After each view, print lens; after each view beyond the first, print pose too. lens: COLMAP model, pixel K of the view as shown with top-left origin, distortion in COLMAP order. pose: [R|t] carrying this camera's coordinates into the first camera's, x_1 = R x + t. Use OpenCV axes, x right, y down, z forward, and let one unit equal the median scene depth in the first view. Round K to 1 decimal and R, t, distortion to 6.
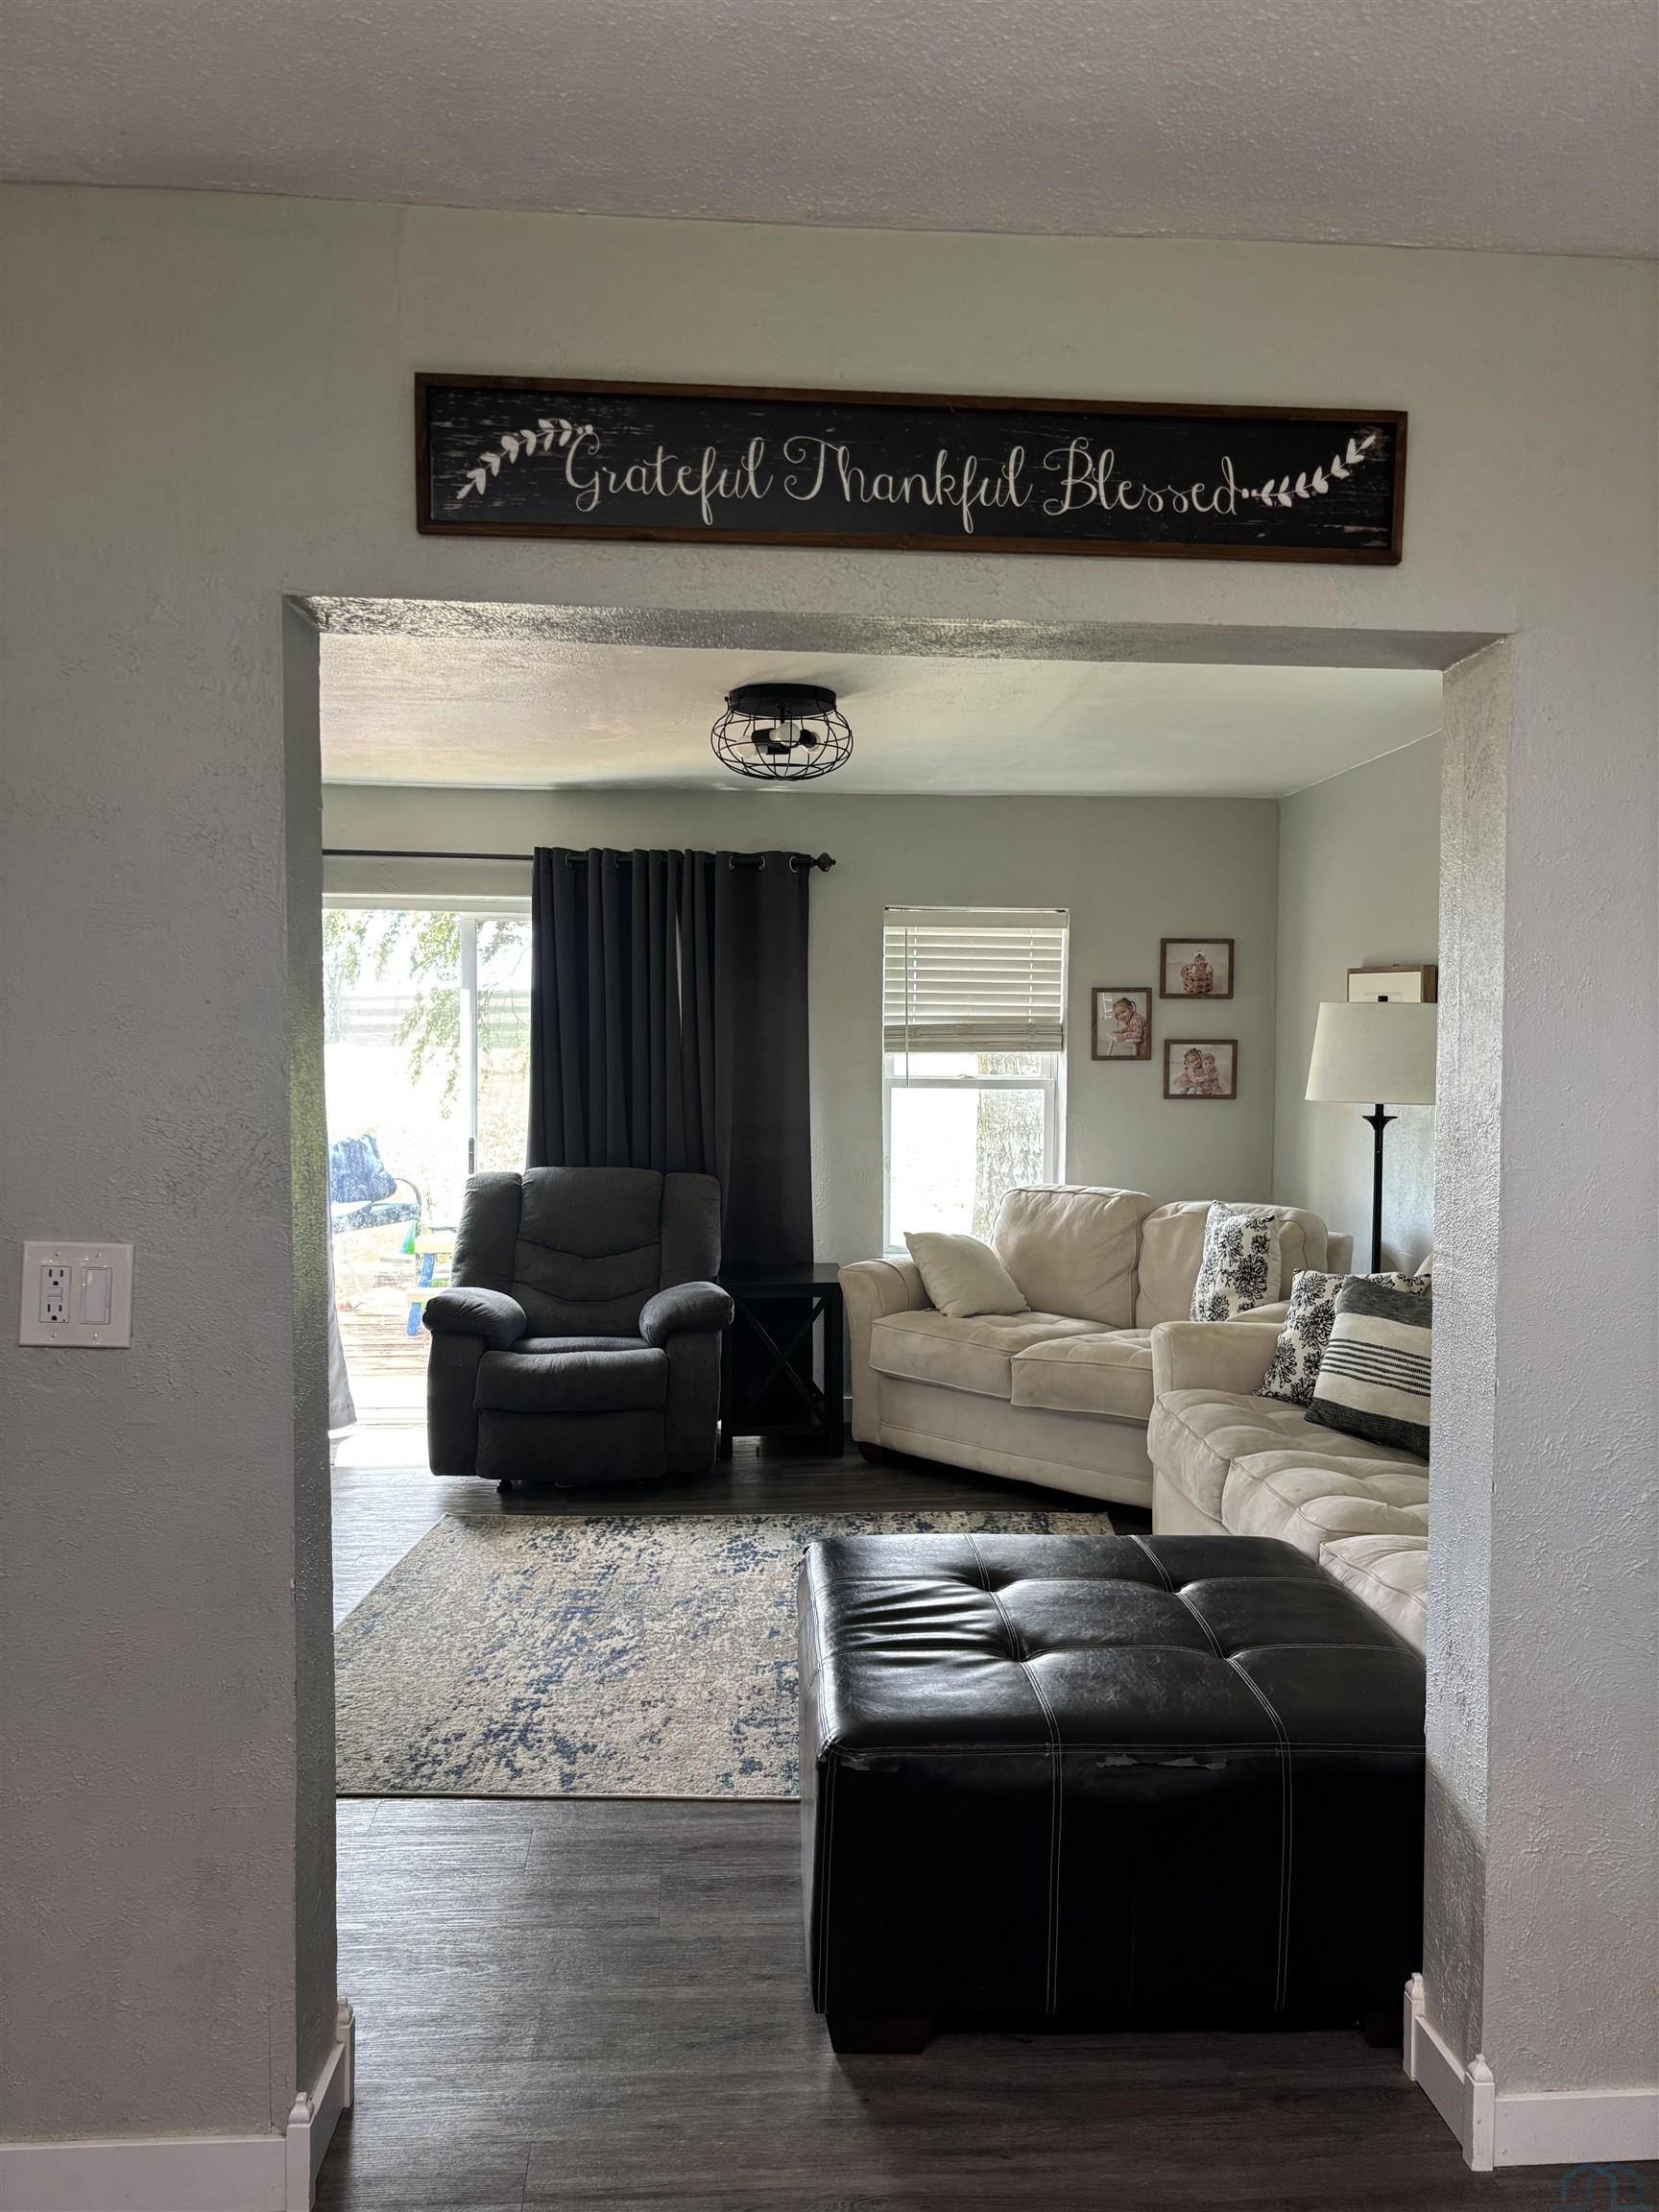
lens RADIAL K [[1653.3, 0, 828.9], [0, 1653.3, 1108.1], [0, 0, 1]] dist [-0.001420, -0.000943]
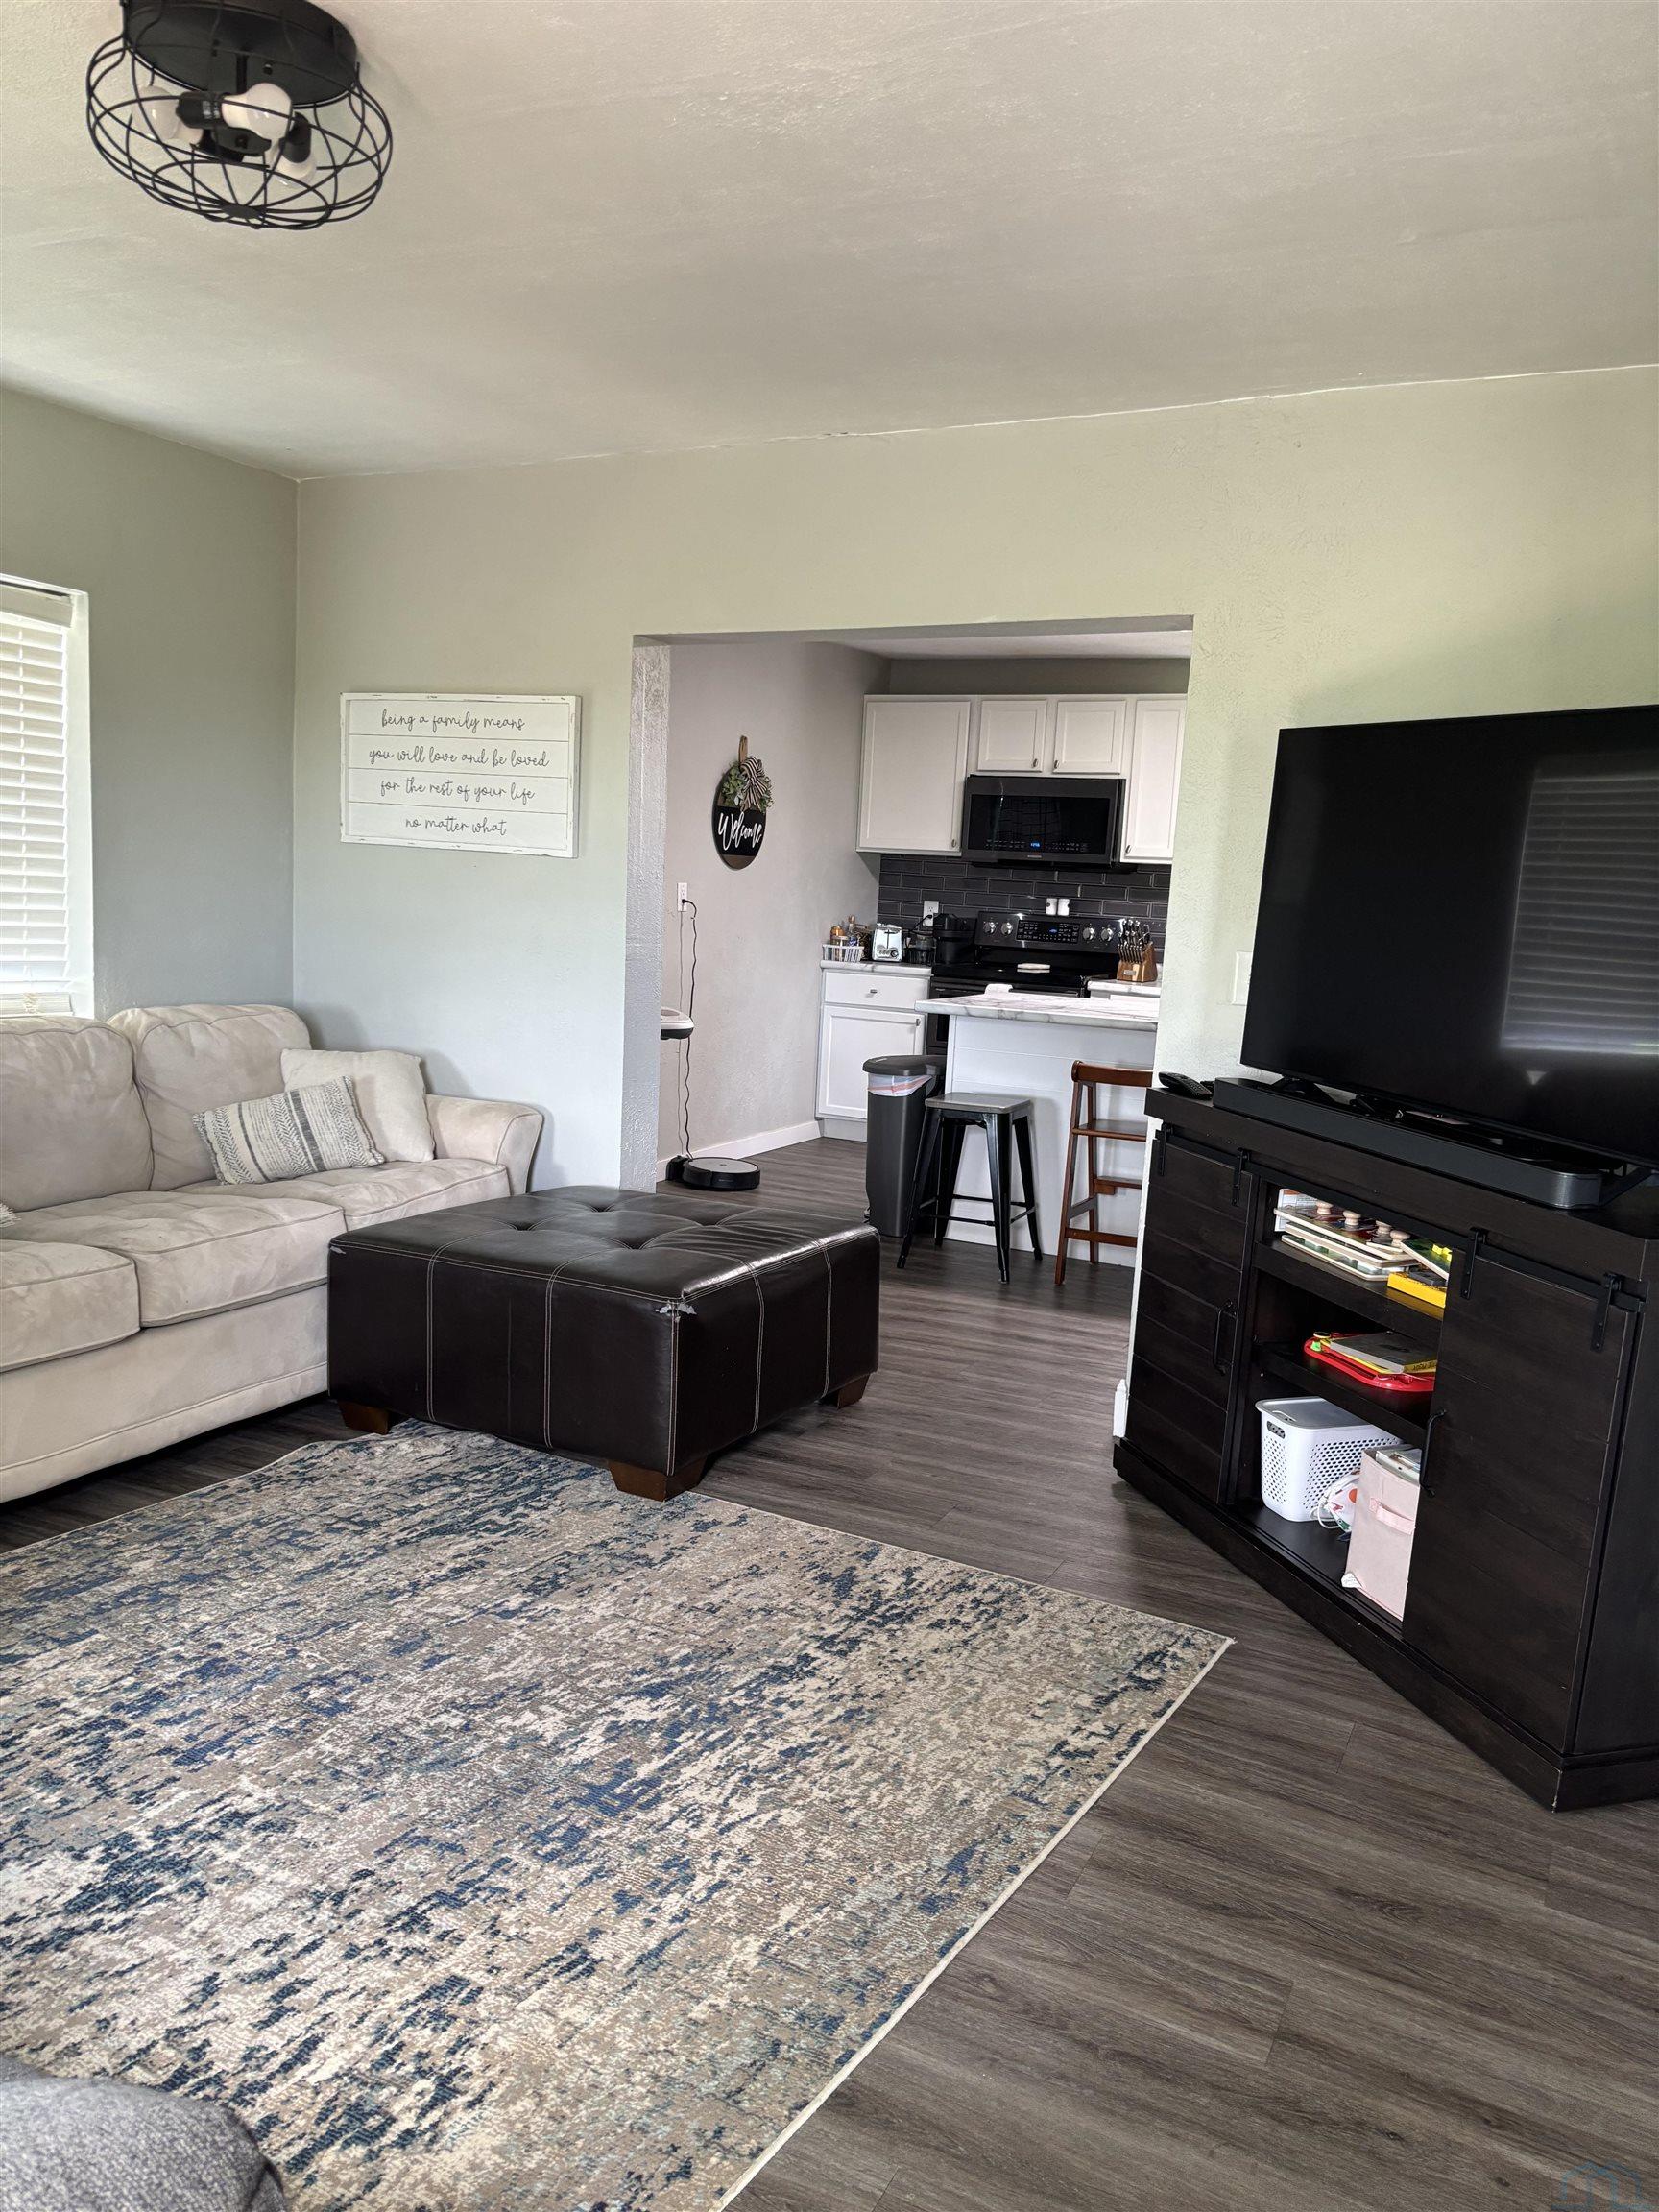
lens RADIAL K [[1653.3, 0, 828.4], [0, 1653.3, 1109.7], [0, 0, 1]] dist [-0.001420, -0.000943]
pose [[-0.852849, -0.119220, 0.508365, -0.488886], [-0.032271, 0.983759, 0.176569, -0.035481], [-0.521160, 0.134181, -0.842845, 1.441167]]
